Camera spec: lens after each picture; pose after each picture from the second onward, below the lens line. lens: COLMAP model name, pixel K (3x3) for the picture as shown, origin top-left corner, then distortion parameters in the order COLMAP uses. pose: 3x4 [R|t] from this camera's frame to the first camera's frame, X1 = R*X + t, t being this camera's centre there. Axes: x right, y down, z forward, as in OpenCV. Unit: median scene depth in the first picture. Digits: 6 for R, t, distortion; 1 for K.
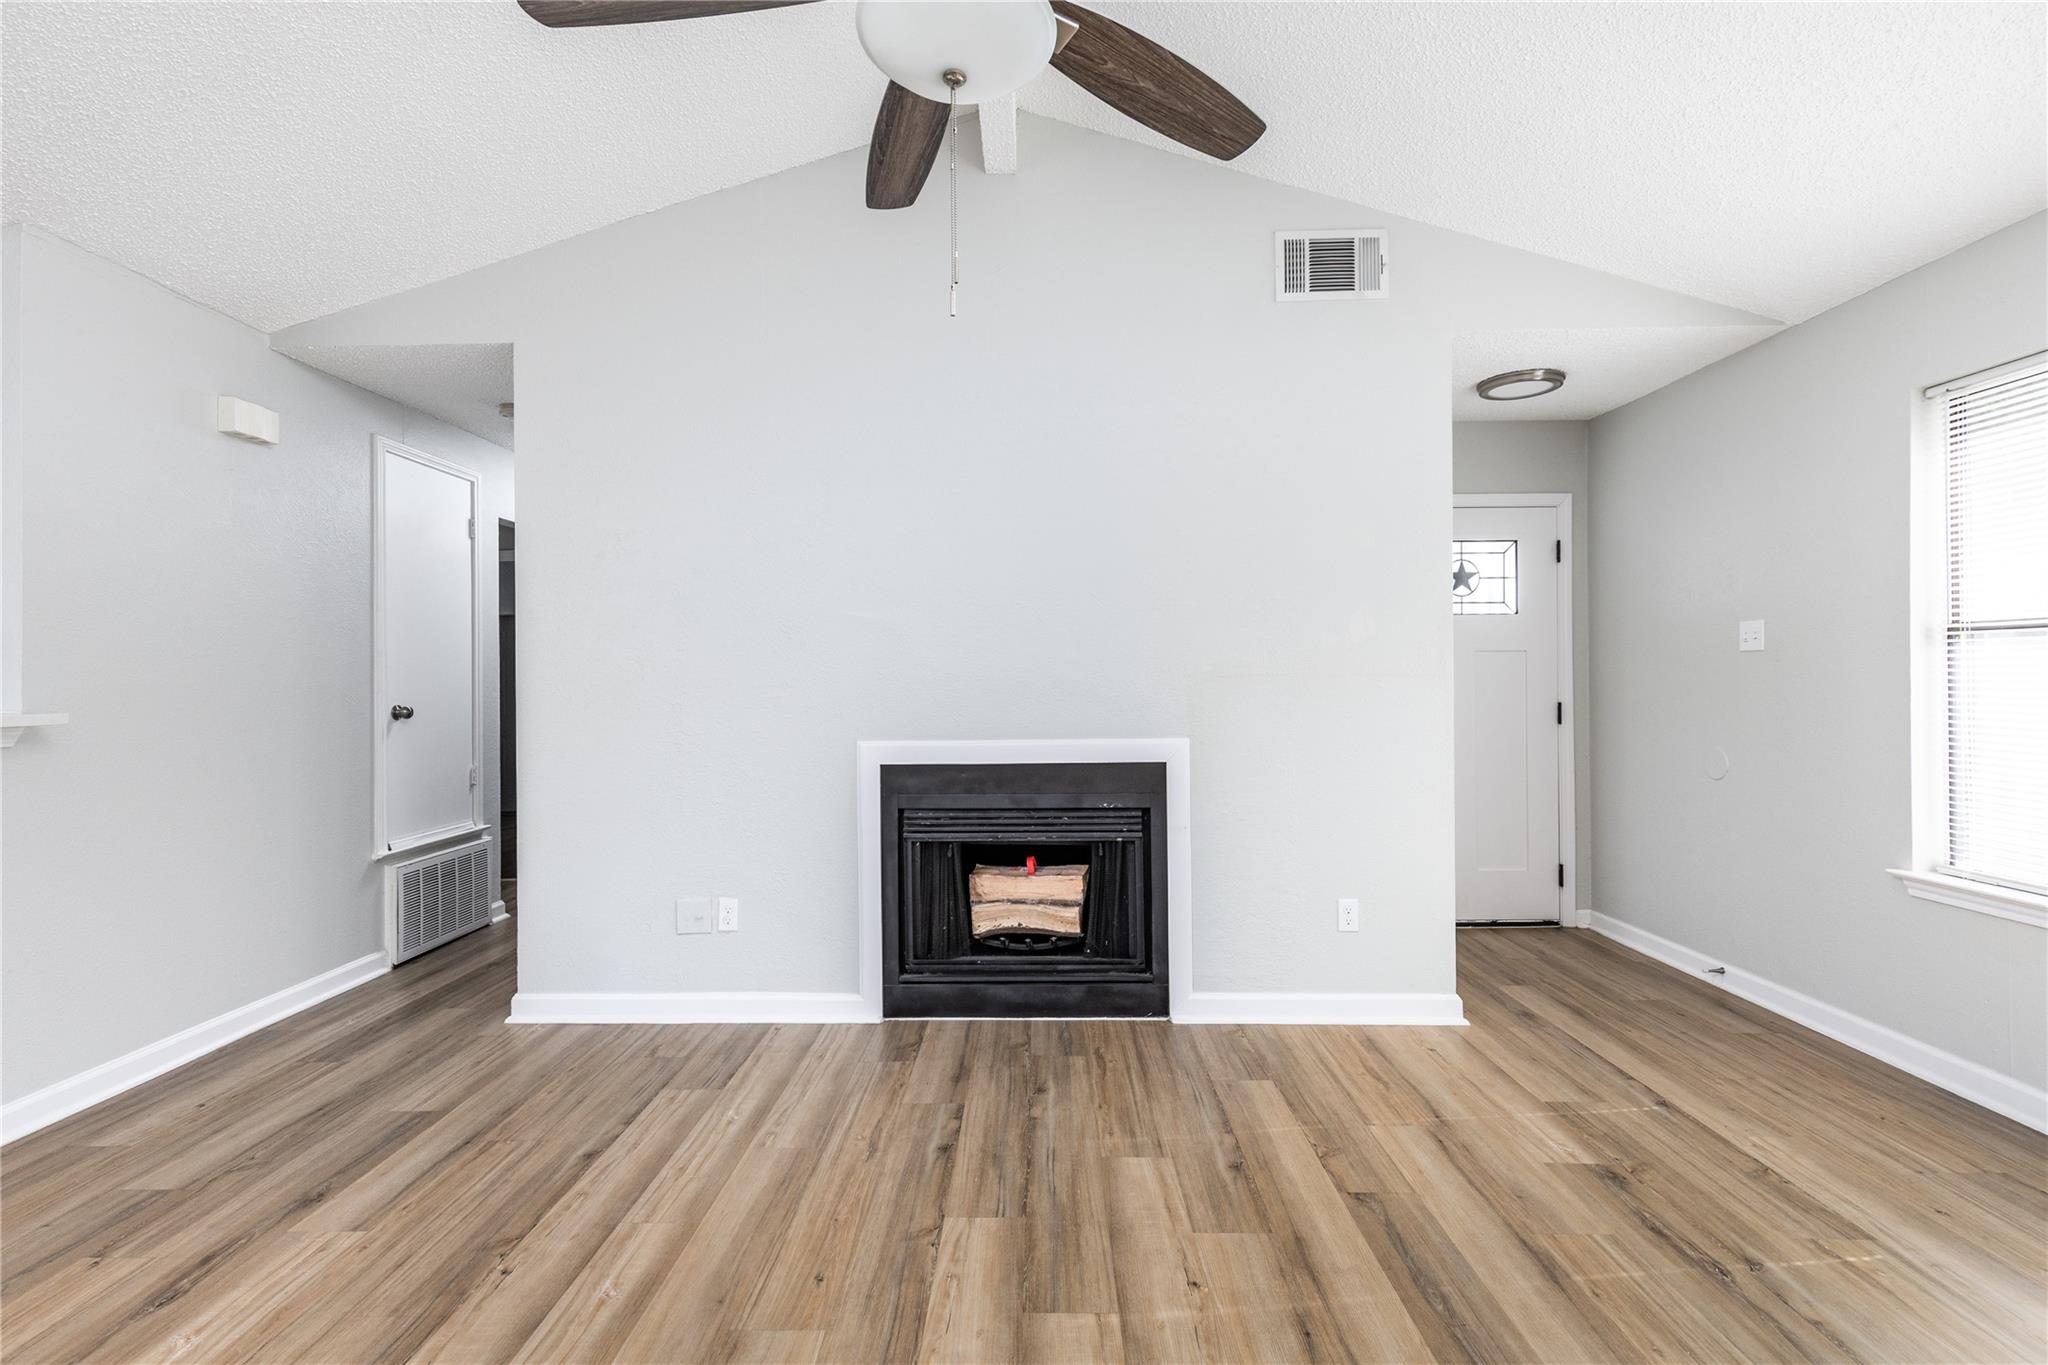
lens RADIAL K [[928.2, 0, 1020.3], [0, 928.2, 672.5], [0, 0, 1]] dist [0.005726, -0.000013]
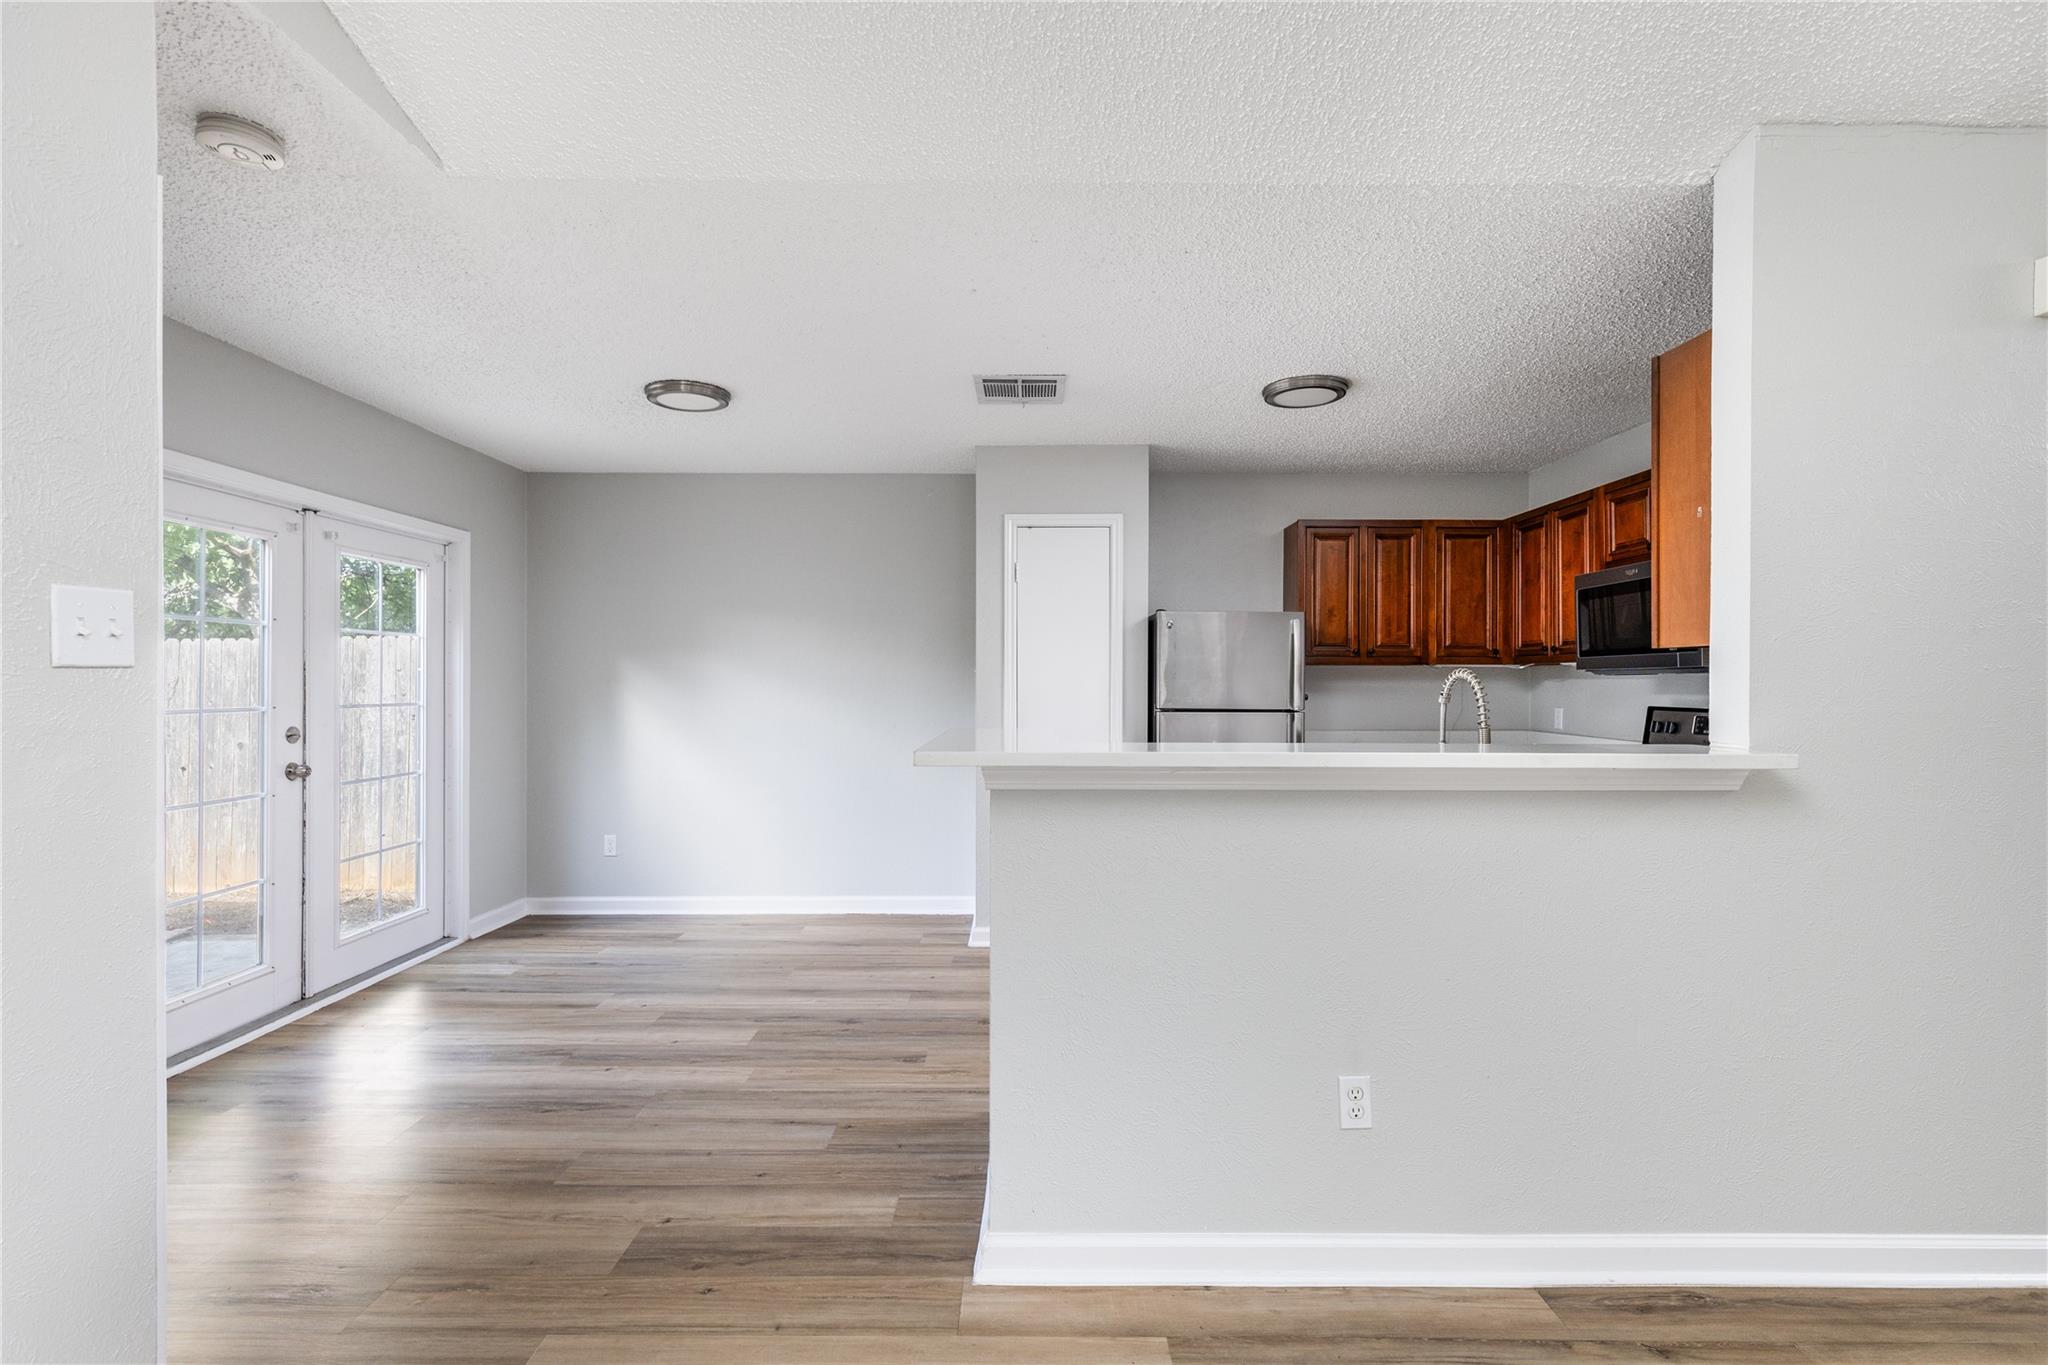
lens RADIAL K [[931.1, 0, 1030.0], [0, 931.1, 684.1], [0, 0, 1]] dist [0.007206, -0.000565]
pose [[0.024906, 0.010848, -0.999631, -0.228817], [0.003675, 0.999933, 0.010943, -0.017296], [0.999683, -0.003946, 0.024864, 0.289849]]
